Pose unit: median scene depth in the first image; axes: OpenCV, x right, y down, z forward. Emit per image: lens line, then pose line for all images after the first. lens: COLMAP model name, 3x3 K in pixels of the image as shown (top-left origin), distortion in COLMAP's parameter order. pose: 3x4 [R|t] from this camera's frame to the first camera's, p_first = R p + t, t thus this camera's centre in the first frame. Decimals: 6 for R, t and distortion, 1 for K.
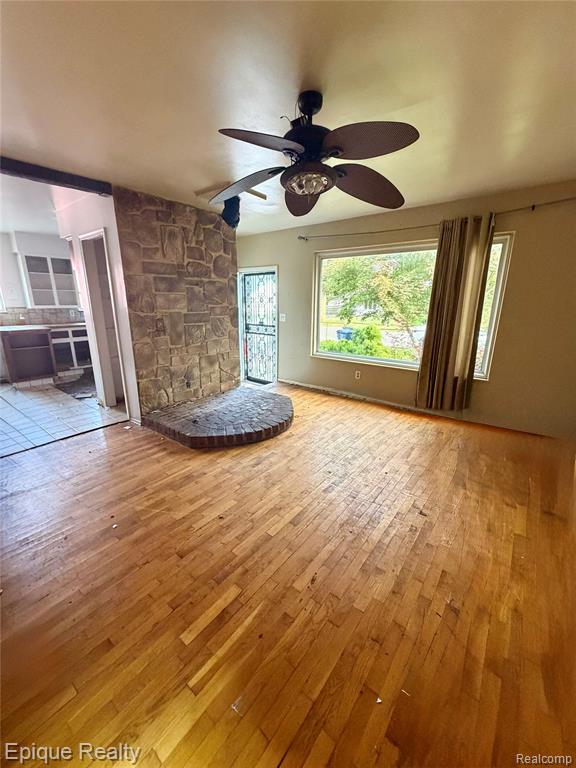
lens RADIAL K [[307.0, 0, 288.1], [0, 307.0, 380.8], [0, 0, 1]] dist [0.001410, 0.000416]
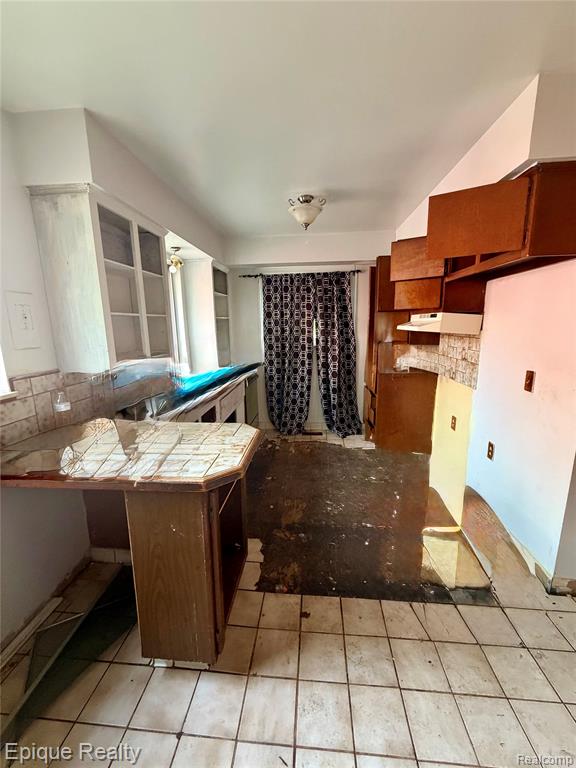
lens RADIAL K [[307.0, 0, 288.3], [0, 307.0, 381.3], [0, 0, 1]] dist [0.001410, 0.000416]
pose [[0.836565, -0.123197, 0.533837, -1.255743], [0.162757, 0.986285, -0.027441, -0.276992], [-0.523135, 0.109842, 0.845142, 0.945718]]
